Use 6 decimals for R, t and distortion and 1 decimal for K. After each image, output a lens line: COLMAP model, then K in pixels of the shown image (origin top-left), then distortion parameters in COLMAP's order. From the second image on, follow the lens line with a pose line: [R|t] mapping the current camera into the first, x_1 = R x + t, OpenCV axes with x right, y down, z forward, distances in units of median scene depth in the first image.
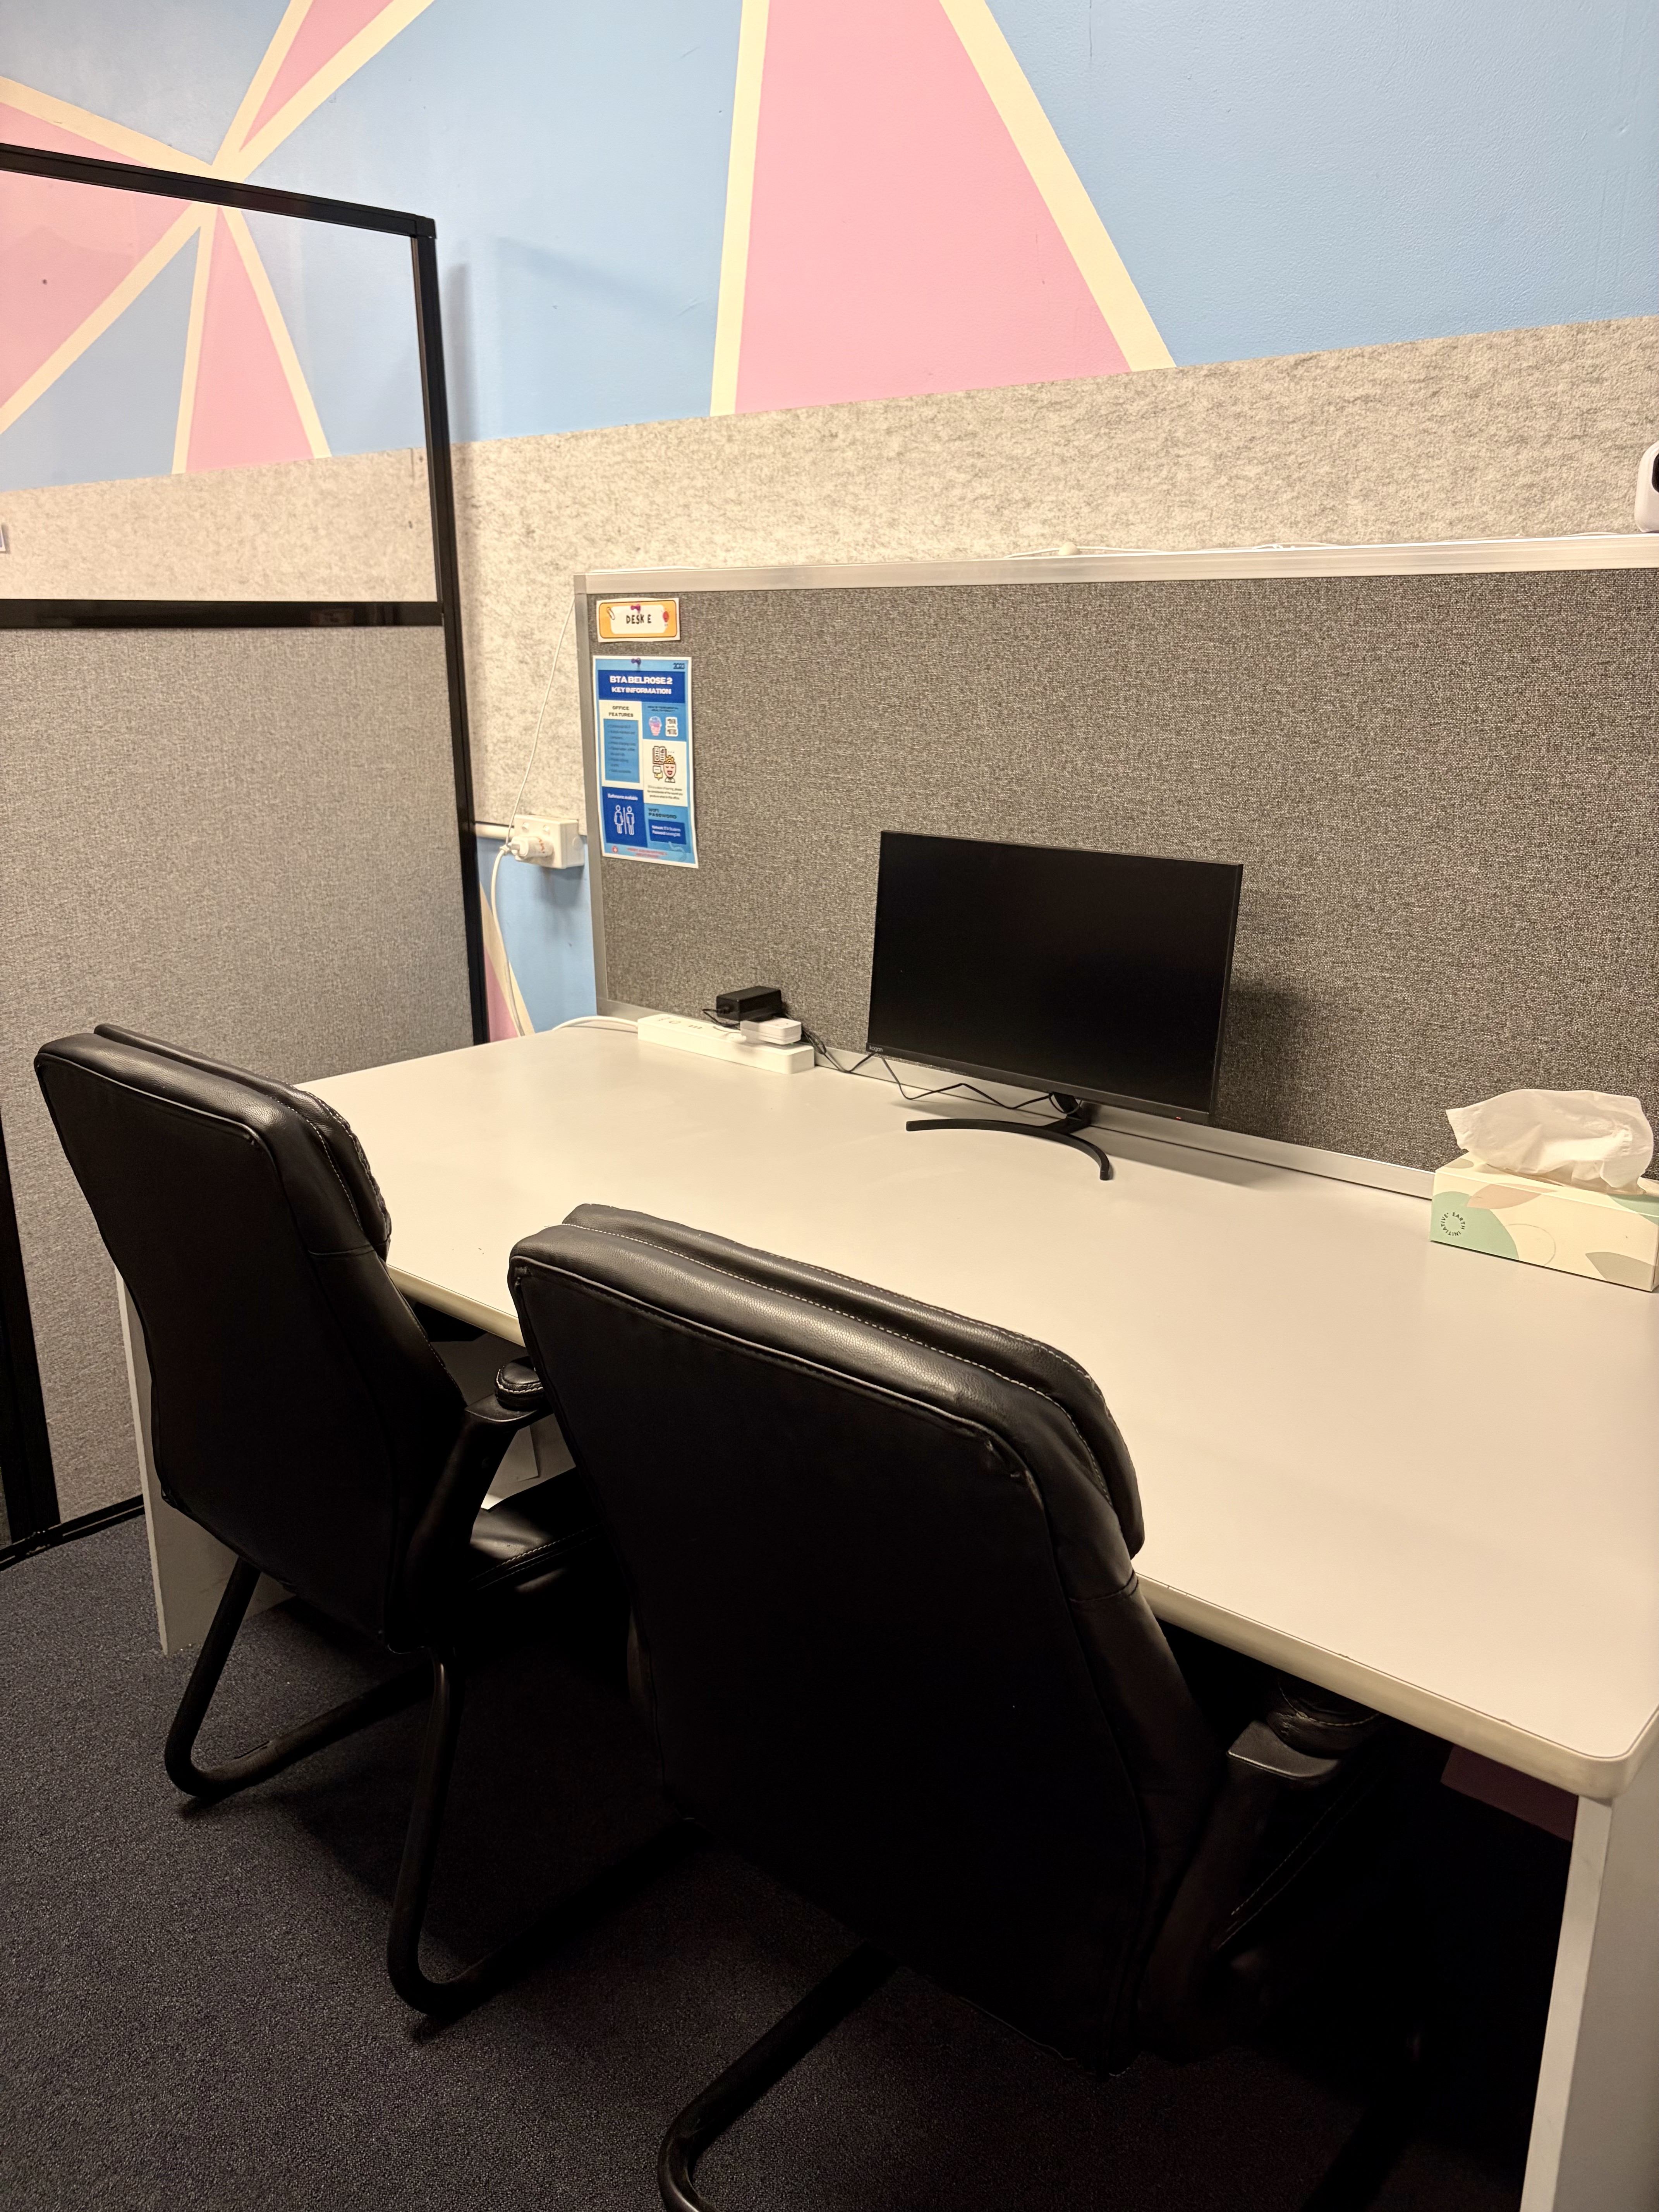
lens RADIAL K [[1678.7, 0, 828.8], [0, 1678.7, 1111.0], [0, 0, 1]] dist [-0.003727, -0.010998]
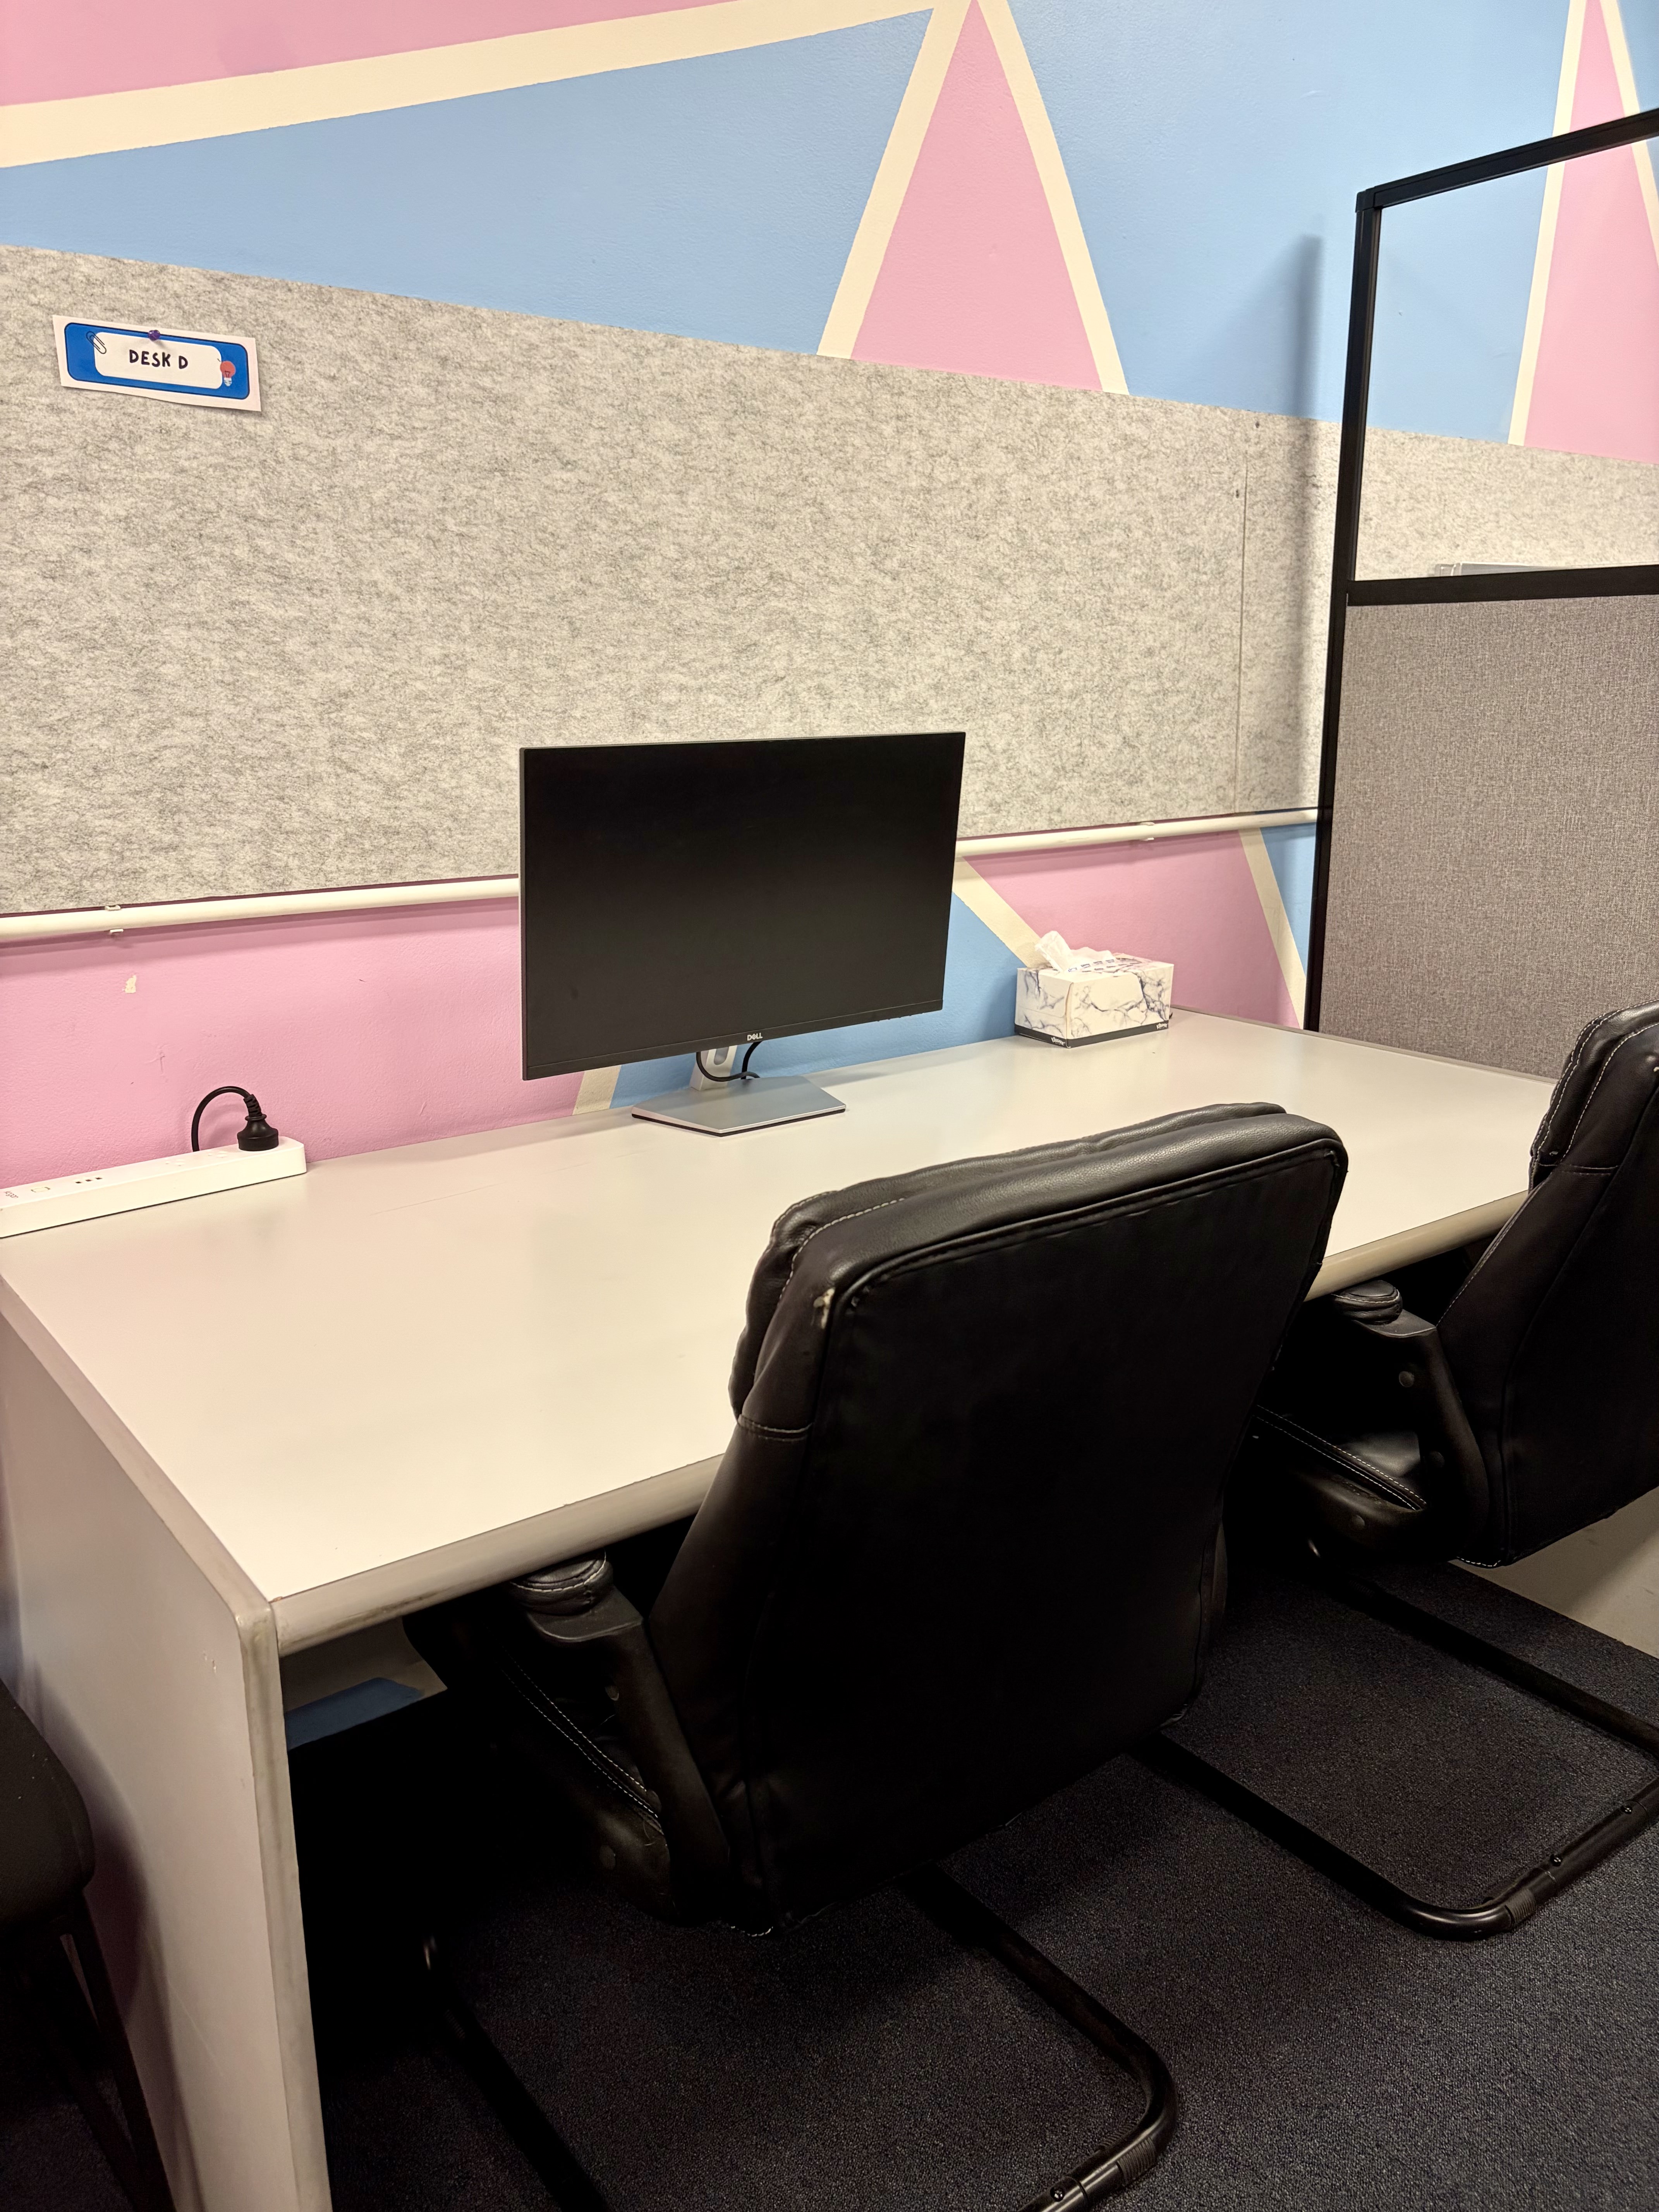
lens RADIAL K [[1678.7, 0, 835.6], [0, 1678.7, 1104.9], [0, 0, 1]] dist [-0.003727, -0.010998]
pose [[0.225685, -0.241304, 0.943842, -1.209706], [0.281049, 0.943773, 0.174084, -0.253275], [-0.932780, 0.225977, 0.280814, 1.007139]]
